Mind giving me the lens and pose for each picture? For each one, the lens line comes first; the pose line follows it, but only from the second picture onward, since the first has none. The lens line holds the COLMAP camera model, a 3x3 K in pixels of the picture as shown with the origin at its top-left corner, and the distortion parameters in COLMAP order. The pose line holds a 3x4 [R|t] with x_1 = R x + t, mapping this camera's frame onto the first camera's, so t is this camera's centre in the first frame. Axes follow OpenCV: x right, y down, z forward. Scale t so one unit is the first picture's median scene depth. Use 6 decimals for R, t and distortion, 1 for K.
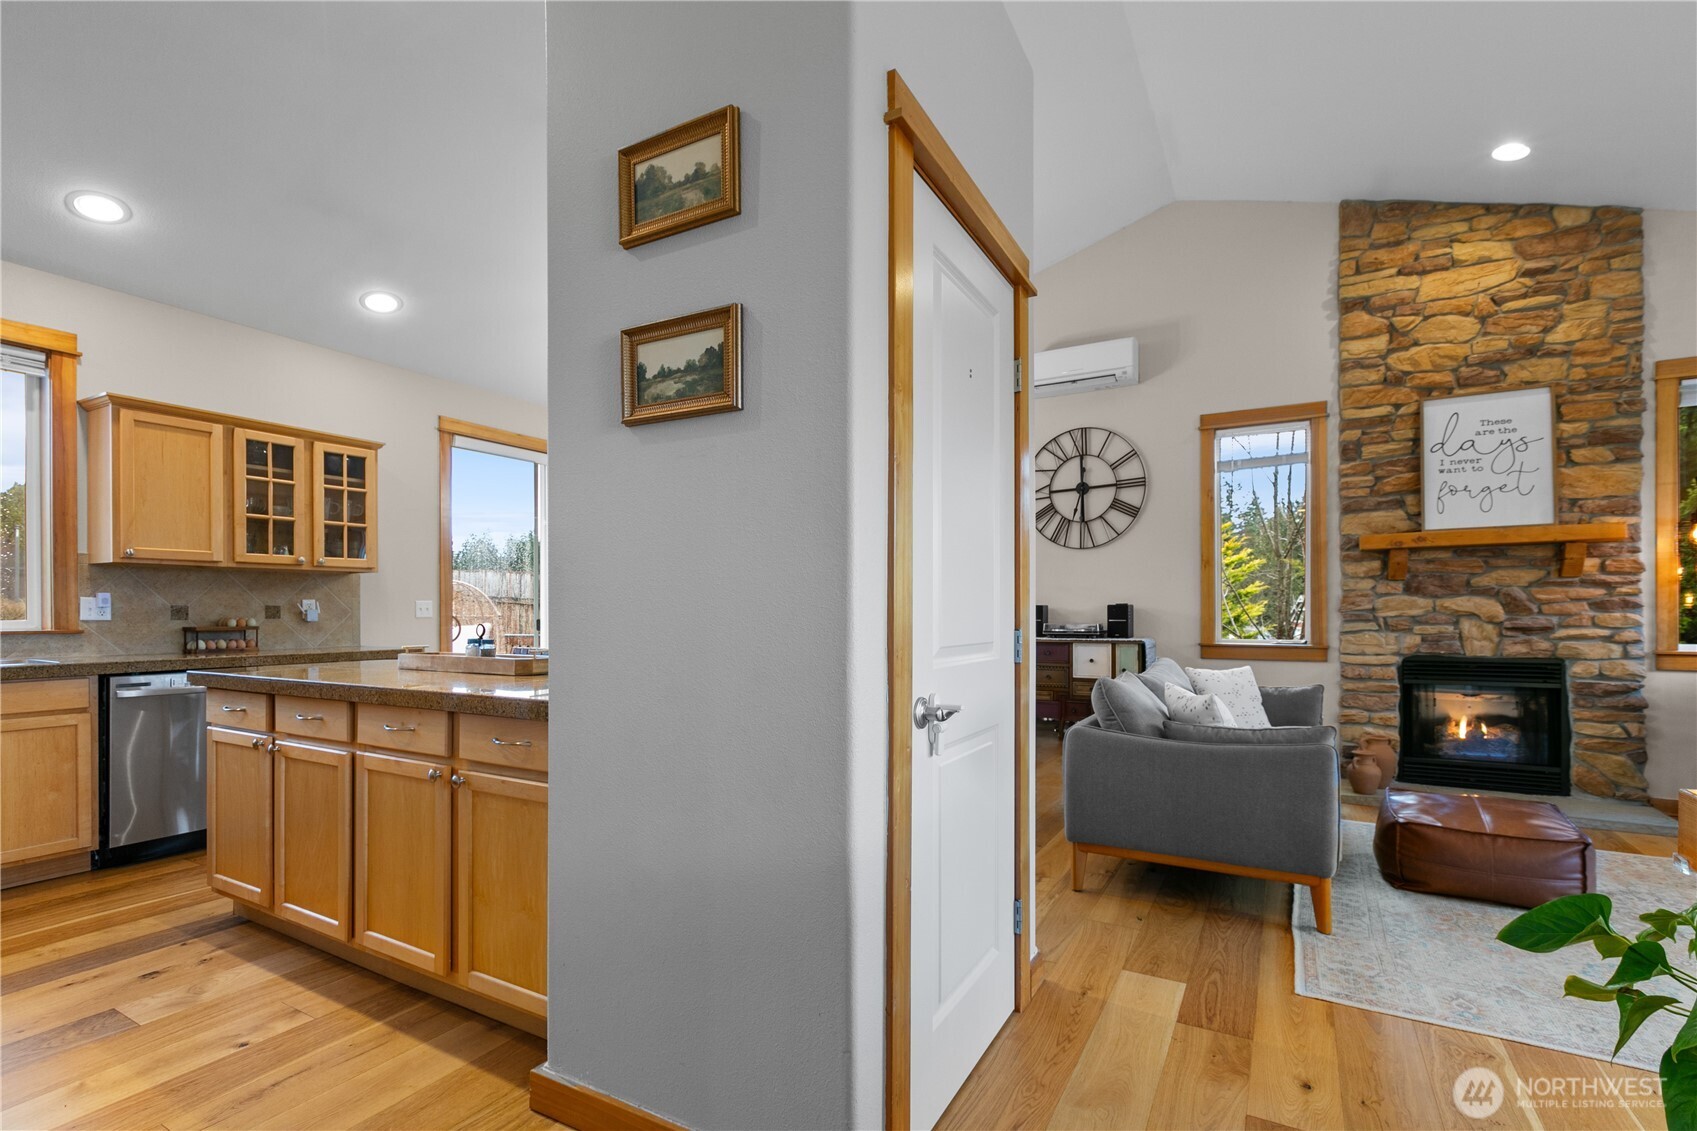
lens RADIAL K [[777.9, 0, 854.6], [0, 777.9, 613.7], [0, 0, 1]] dist [-0.000167, -0.000980]
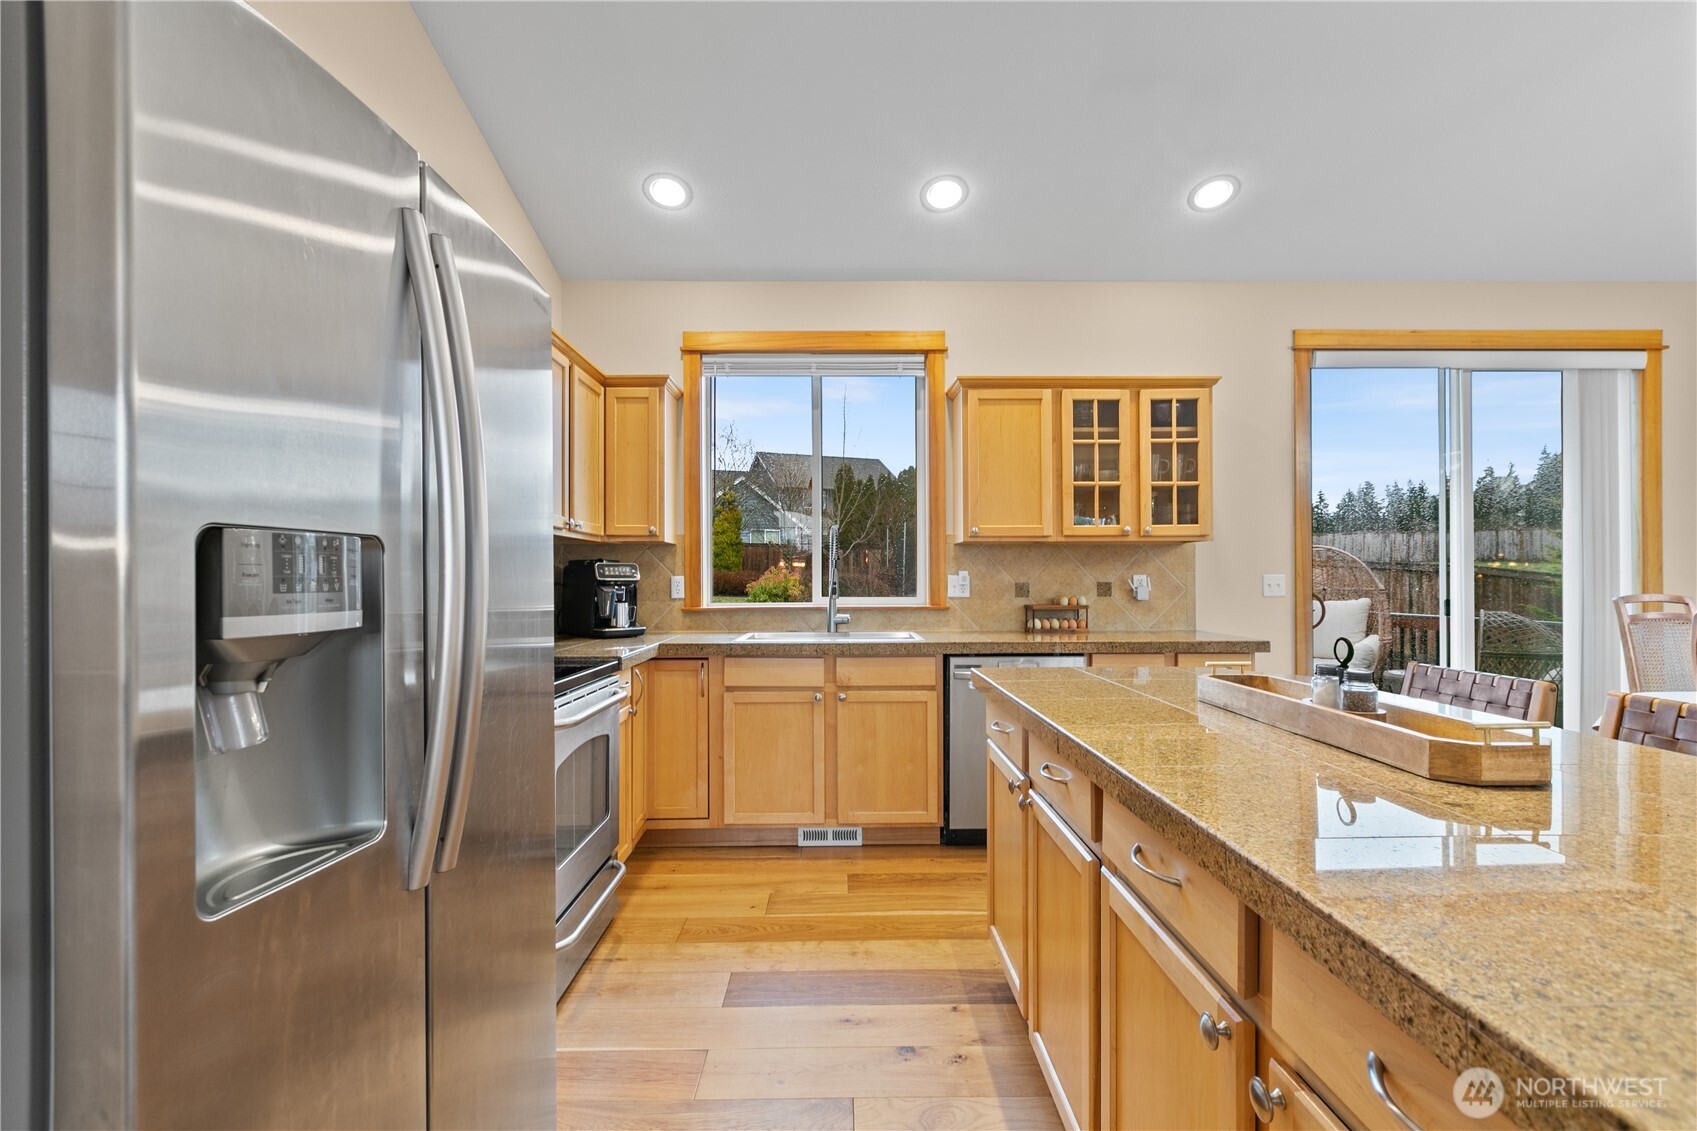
lens RADIAL K [[763.7, 0, 850.0], [0, 763.7, 572.6], [0, 0, 1]] dist [0.000218, -0.000061]
pose [[0.509938, -0.005211, -0.860196, -0.144528], [-0.001252, 0.999976, -0.006799, -0.016114], [0.860210, 0.004544, 0.509919, 0.312825]]
